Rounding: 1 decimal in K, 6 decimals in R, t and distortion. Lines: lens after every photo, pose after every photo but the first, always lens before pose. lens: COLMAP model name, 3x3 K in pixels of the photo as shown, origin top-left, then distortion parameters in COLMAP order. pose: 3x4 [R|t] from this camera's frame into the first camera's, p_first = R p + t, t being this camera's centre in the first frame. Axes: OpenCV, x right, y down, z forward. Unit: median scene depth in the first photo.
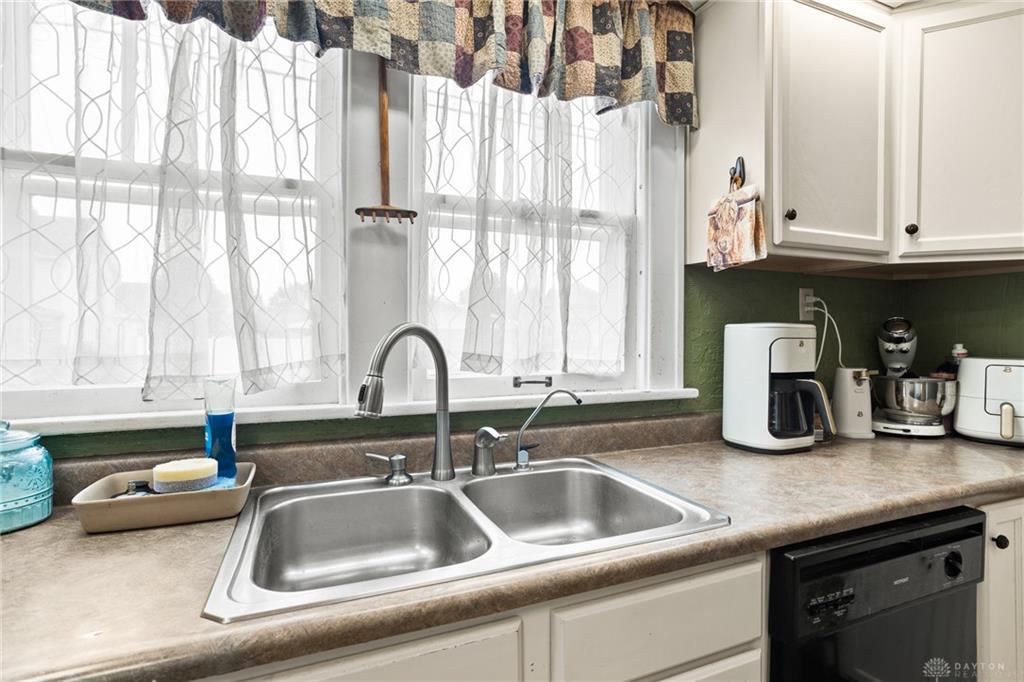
lens RADIAL K [[507.8, 0, 513.9], [0, 507.8, 340.4], [0, 0, 1]] dist [-0.058036, 0.034679]
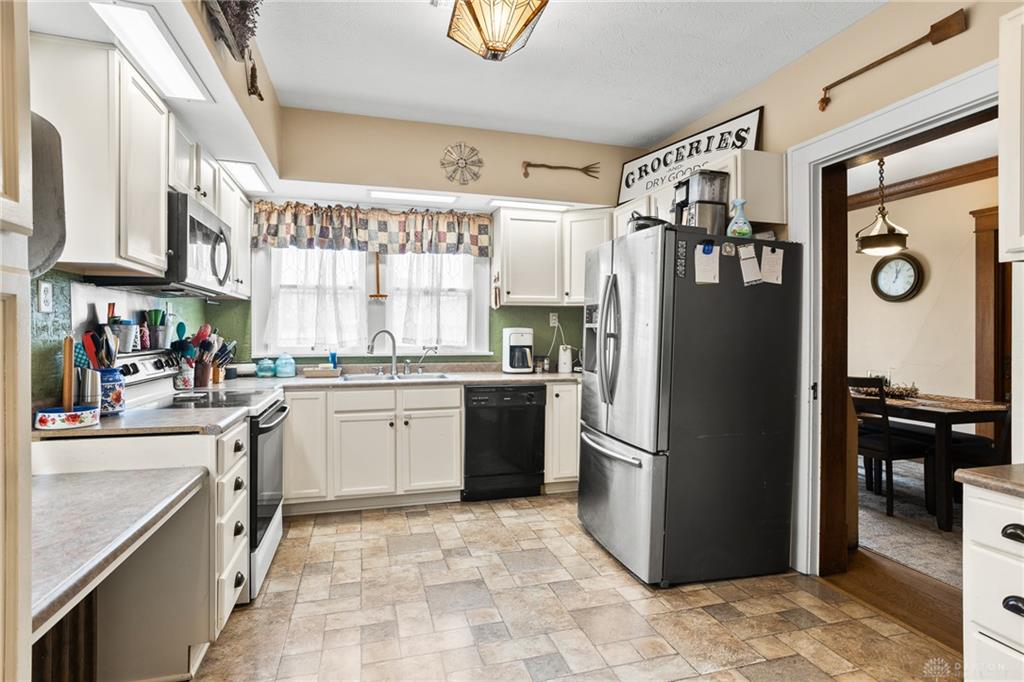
lens RADIAL K [[510.1, 0, 512.3], [0, 510.1, 332.9], [0, 0, 1]] dist [-0.057690, 0.035124]
pose [[0.994755, 0.002146, -0.102263, 0.867414], [-0.002569, 0.999989, -0.003997, 0.004086], [0.102253, 0.004239, 0.994749, -2.011743]]
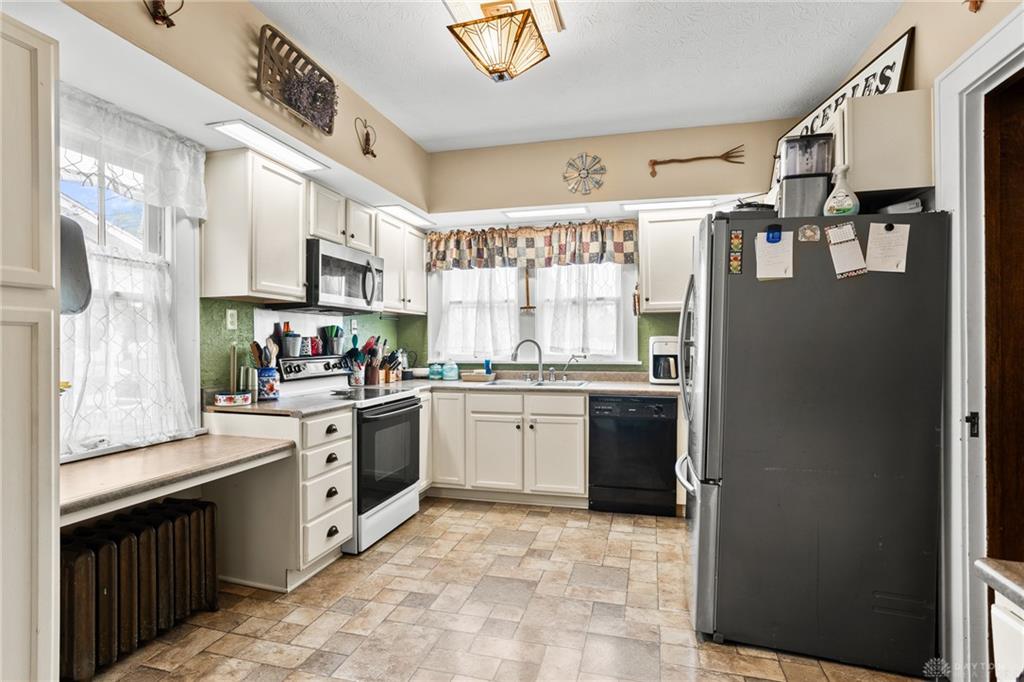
lens RADIAL K [[507.8, 0, 513.9], [0, 507.8, 340.4], [0, 0, 1]] dist [-0.058036, 0.034679]
pose [[0.798517, -0.003685, -0.601962, 1.646007], [-0.000260, 0.999979, -0.006465, 0.004390], [0.601973, 0.005319, 0.798499, -1.744194]]
